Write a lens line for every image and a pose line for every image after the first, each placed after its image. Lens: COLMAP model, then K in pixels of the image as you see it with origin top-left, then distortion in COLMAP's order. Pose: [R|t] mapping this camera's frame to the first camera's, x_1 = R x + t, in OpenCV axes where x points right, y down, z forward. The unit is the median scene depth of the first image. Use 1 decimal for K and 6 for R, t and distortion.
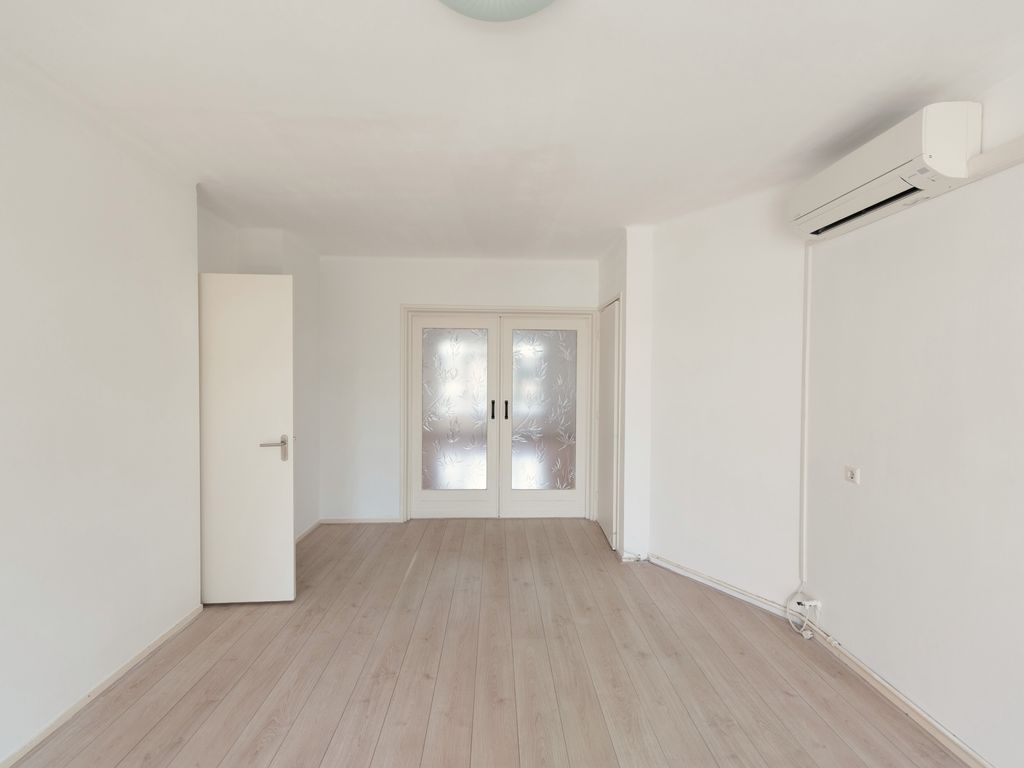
lens RADIAL K [[454.6, 0, 508.2], [0, 454.6, 383.1], [0, 0, 1]] dist [0.015724, -0.000345]
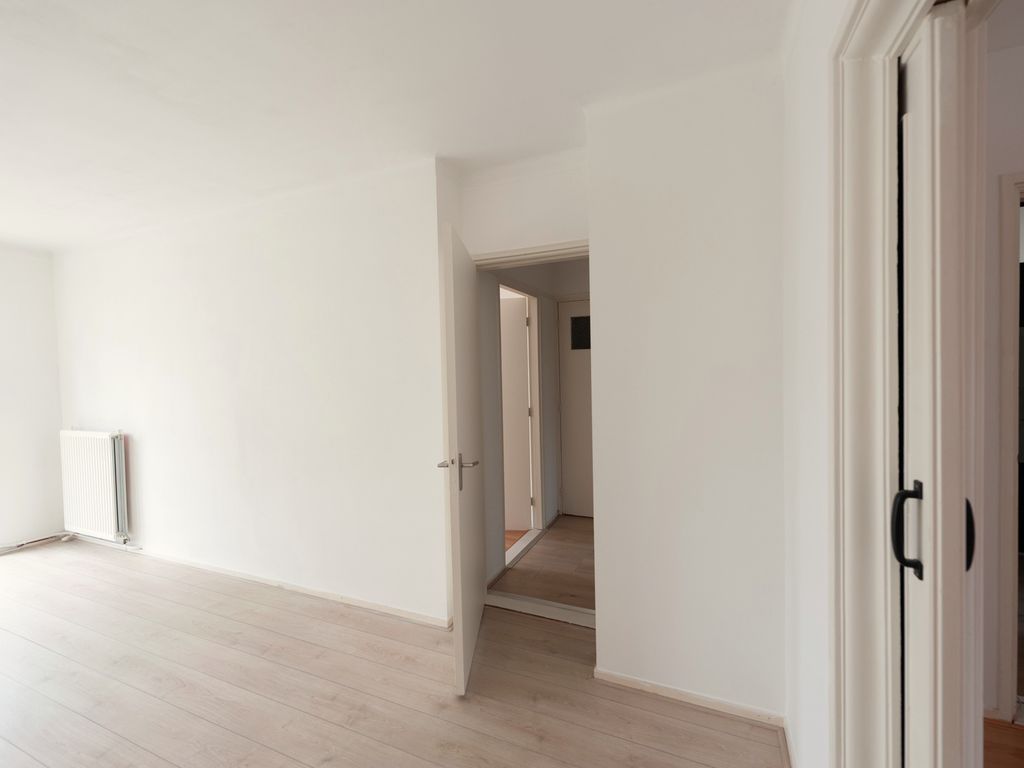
lens RADIAL K [[454.6, 0, 508.2], [0, 454.6, 383.1], [0, 0, 1]] dist [0.015724, -0.000345]
pose [[-0.441144, 0.026933, -0.897032, 0.050780], [0.003437, 0.999593, 0.028322, -0.010019], [0.897430, 0.009411, -0.441057, 0.937739]]
